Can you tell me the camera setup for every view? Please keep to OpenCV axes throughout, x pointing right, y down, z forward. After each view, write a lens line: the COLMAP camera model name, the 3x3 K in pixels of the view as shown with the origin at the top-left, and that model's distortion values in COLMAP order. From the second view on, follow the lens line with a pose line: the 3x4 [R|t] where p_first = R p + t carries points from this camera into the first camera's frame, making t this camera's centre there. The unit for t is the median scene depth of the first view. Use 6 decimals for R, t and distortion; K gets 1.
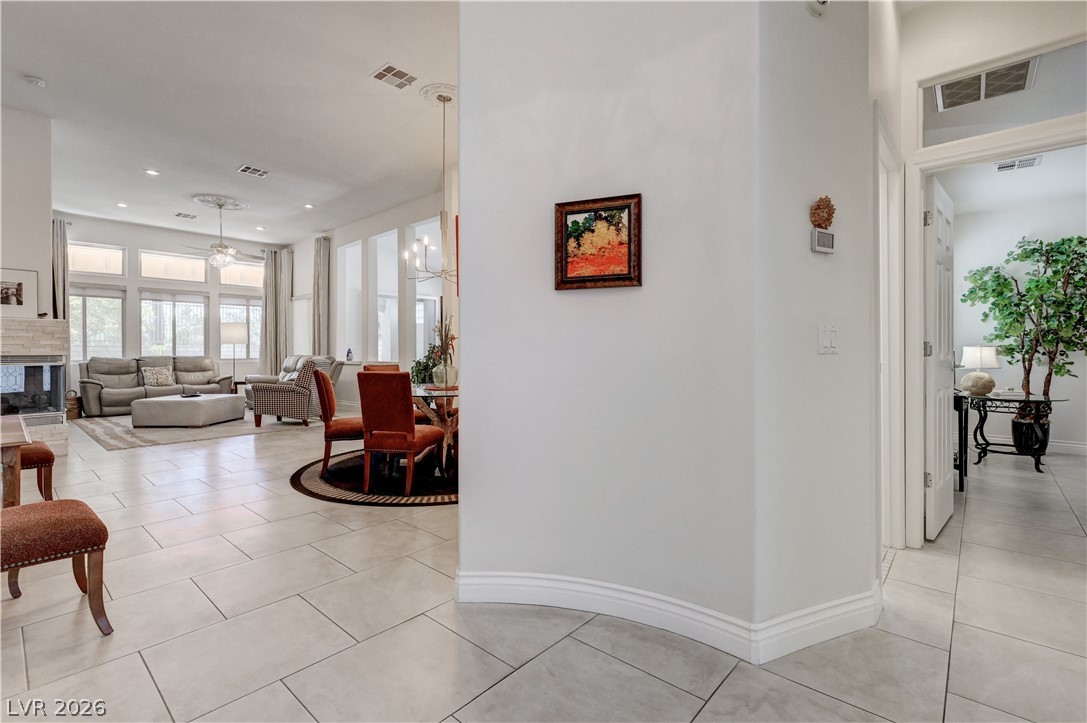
lens RADIAL K [[490.2, 0, 545.8], [0, 490.2, 353.4], [0, 0, 1]] dist [0.004684, -0.003501]
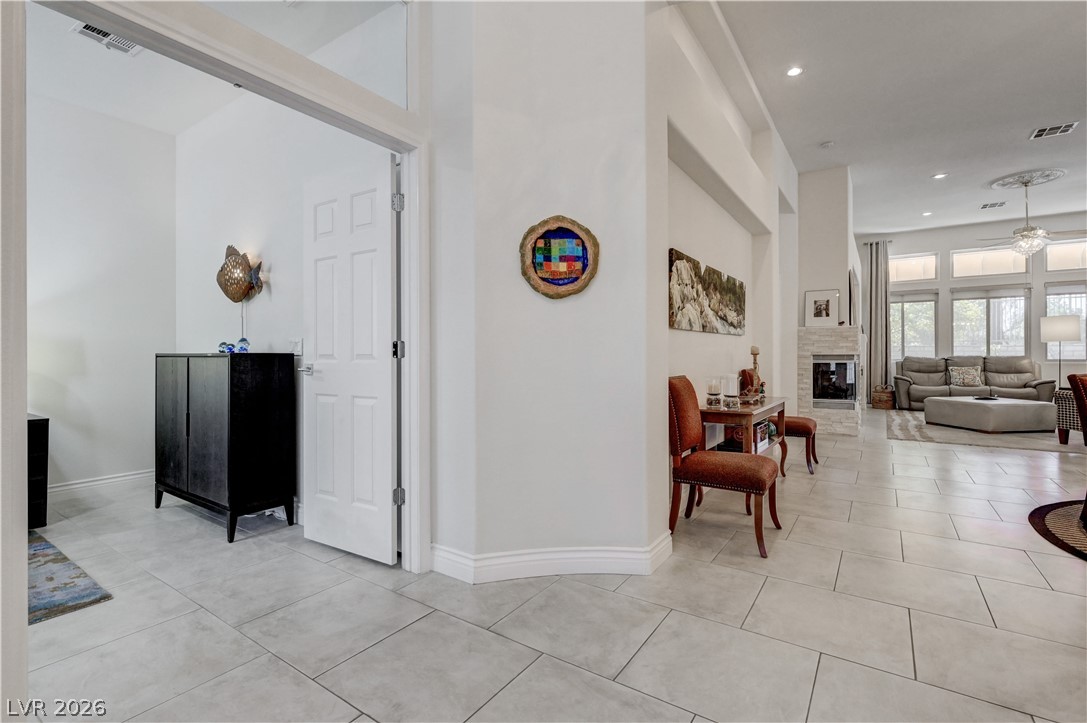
lens RADIAL K [[490.2, 0, 549.9], [0, 490.2, 354.9], [0, 0, 1]] dist [0.004684, -0.003501]
pose [[0.128598, 0.003014, -0.991692, 0.088931], [0.000913, 0.999995, 0.003157, -0.000151], [0.991696, -0.001311, 0.128595, 0.050974]]
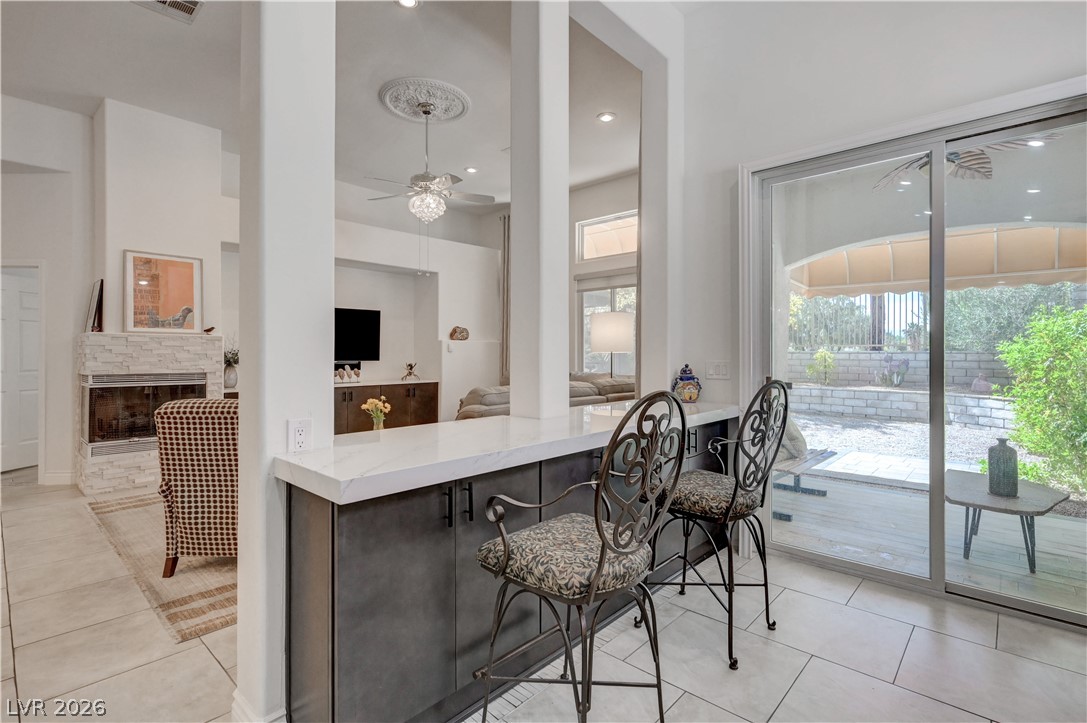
lens RADIAL K [[520.4, 0, 550.2], [0, 520.4, 349.8], [0, 0, 1]] dist [-0.014078, 0.000577]
pose [[-0.001149, -0.008244, -0.999965, -0.065988], [-0.000155, 0.999966, -0.008244, -0.019678], [0.999999, 0.000145, -0.001151, 1.119946]]
